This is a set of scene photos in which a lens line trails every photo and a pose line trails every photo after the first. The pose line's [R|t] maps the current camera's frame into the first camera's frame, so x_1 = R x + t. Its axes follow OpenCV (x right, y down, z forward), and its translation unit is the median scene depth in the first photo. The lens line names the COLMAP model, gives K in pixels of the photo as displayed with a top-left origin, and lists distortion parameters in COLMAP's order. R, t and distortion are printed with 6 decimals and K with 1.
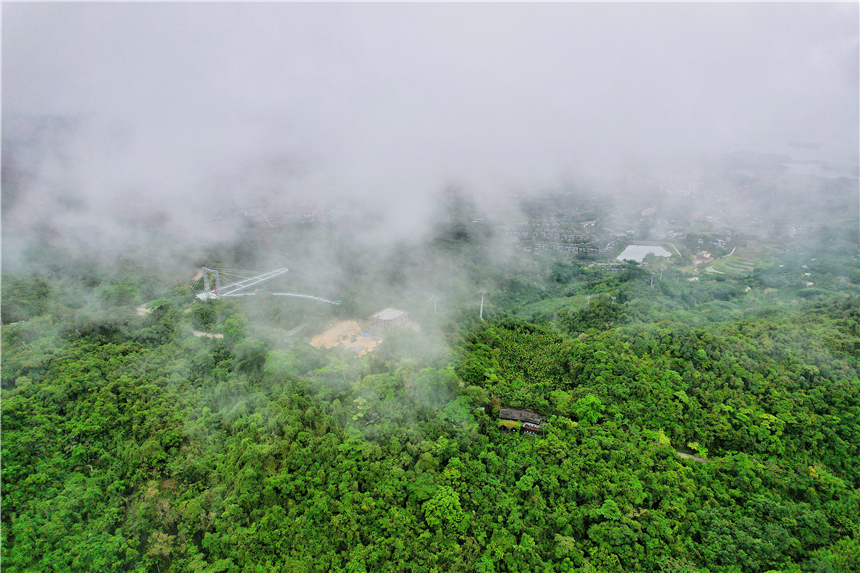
lens RADIAL K [[574.8, 0, 444.4], [0, 574.8, 289.2], [0, 0, 1]] dist [-0.057455, 0.061353]
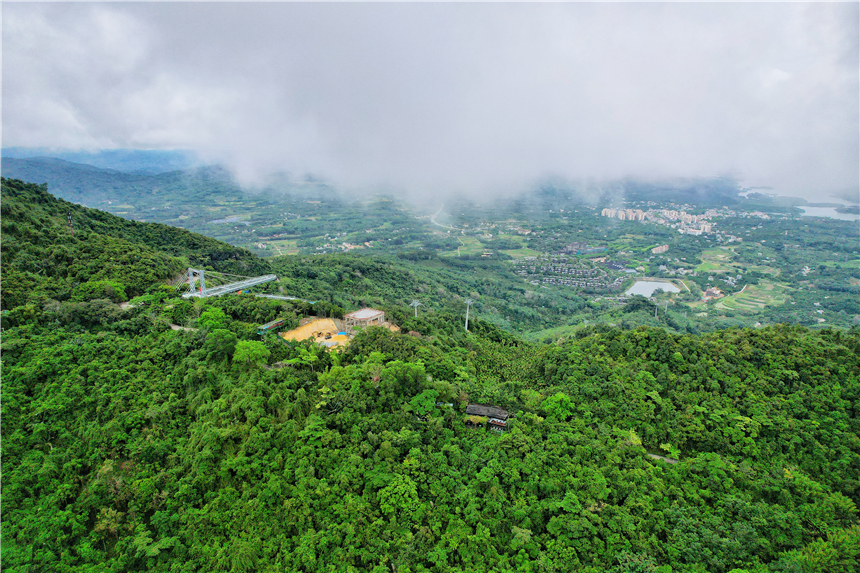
lens RADIAL K [[574.8, 0, 453.2], [0, 574.8, 296.6], [0, 0, 1]] dist [-0.057455, 0.061353]
pose [[0.999380, 0.017049, -0.030809, 0.110255], [-0.019378, 0.996848, -0.076934, 0.110452], [0.029400, 0.077484, 0.996560, 0.000267]]
